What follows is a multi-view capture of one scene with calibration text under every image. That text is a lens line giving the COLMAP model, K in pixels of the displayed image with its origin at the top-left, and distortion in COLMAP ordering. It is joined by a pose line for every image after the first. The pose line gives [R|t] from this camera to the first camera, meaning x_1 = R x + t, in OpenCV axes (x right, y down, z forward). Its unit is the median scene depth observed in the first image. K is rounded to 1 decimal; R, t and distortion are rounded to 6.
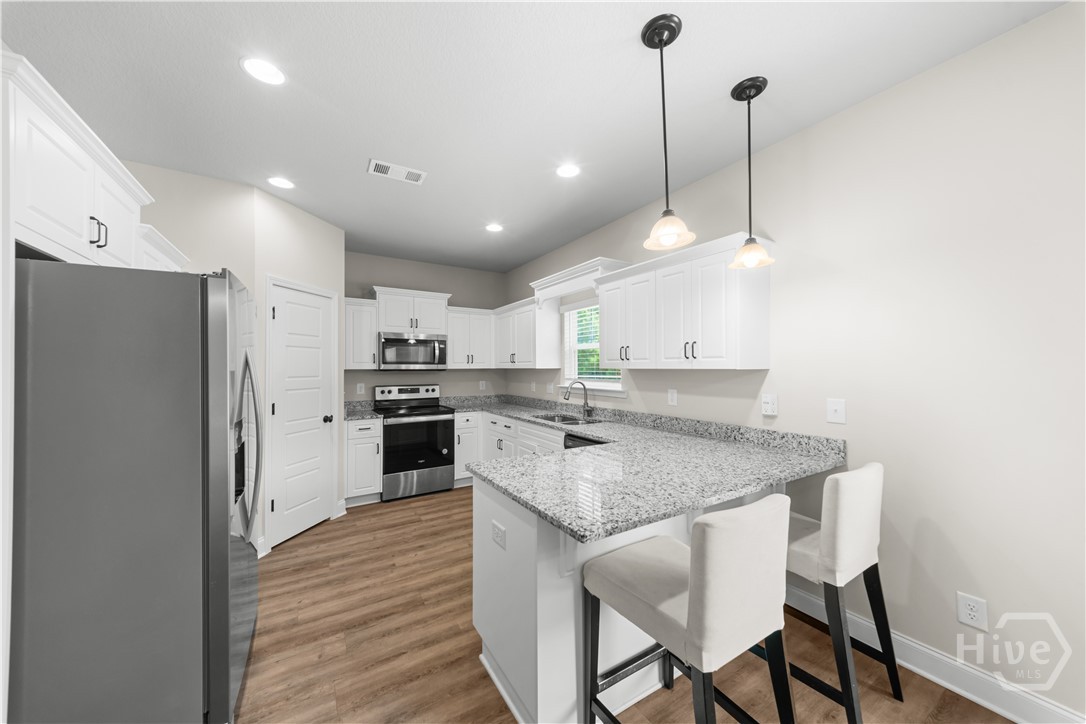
lens RADIAL K [[376.0, 0, 536.6], [0, 376.0, 364.9], [0, 0, 1]] dist [0.007560, -0.000044]
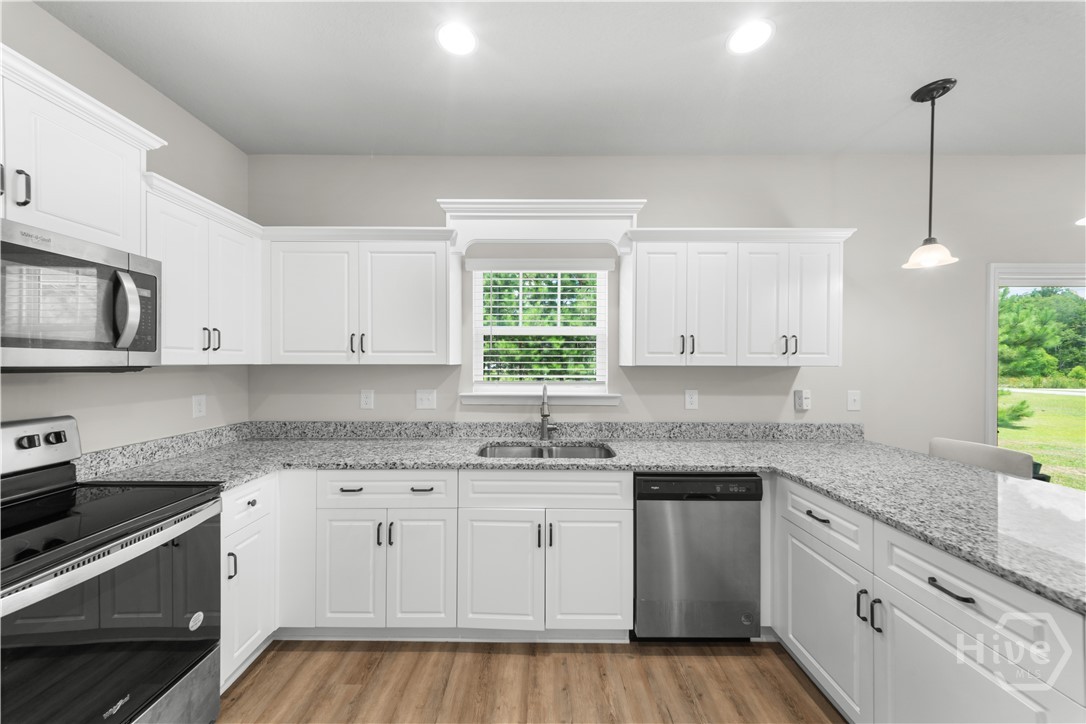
lens RADIAL K [[376.0, 0, 541.6], [0, 376.0, 366.4], [0, 0, 1]] dist [0.007560, -0.000044]
pose [[0.521694, -0.002755, 0.853129, -0.430102], [-0.010734, 0.999894, 0.009793, 0.005625], [-0.853065, -0.014267, 0.521609, 0.683403]]
